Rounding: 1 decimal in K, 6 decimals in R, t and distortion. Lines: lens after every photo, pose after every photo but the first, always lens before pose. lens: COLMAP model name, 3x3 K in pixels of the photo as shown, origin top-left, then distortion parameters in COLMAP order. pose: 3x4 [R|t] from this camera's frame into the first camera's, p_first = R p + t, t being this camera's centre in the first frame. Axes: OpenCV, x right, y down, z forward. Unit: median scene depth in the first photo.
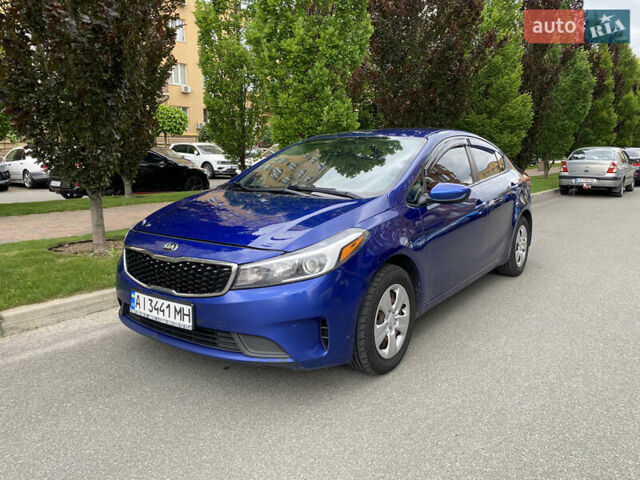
lens RADIAL K [[492.3, 0, 320.0], [0, 492.3, 240.0], [0, 0, 1]] dist [0.004678, 0.007179]
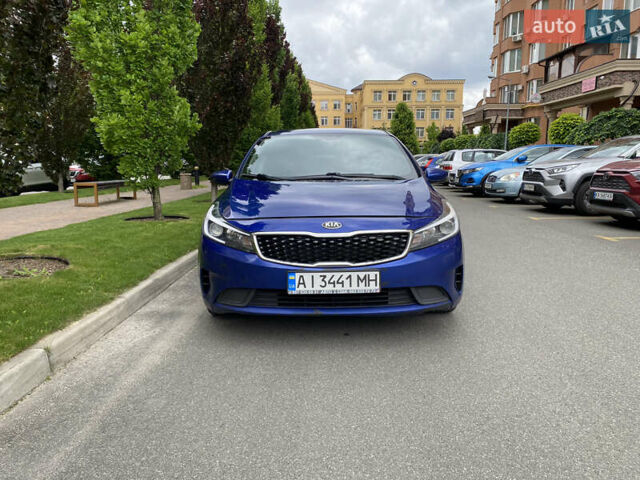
lens RADIAL K [[492.3, 0, 320.0], [0, 492.3, 240.0], [0, 0, 1]] dist [0.004678, 0.007179]
pose [[0.808375, -0.099649, 0.580172, -0.957985], [0.112272, 0.993576, 0.014223, 0.029666], [-0.577862, 0.053640, 0.814370, 0.140199]]
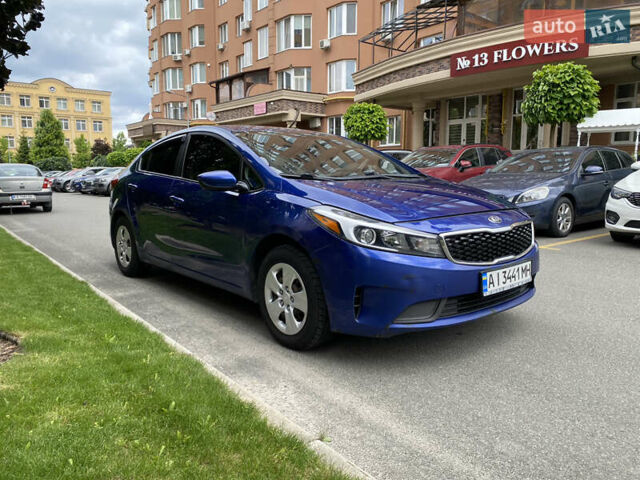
lens RADIAL K [[492.3, 0, 320.0], [0, 492.3, 240.0], [0, 0, 1]] dist [0.004678, 0.007179]
pose [[0.241095, -0.129294, 0.961850, -1.424996], [0.176991, 0.980323, 0.087413, -0.102555], [-0.954226, 0.149164, 0.259235, 1.095590]]
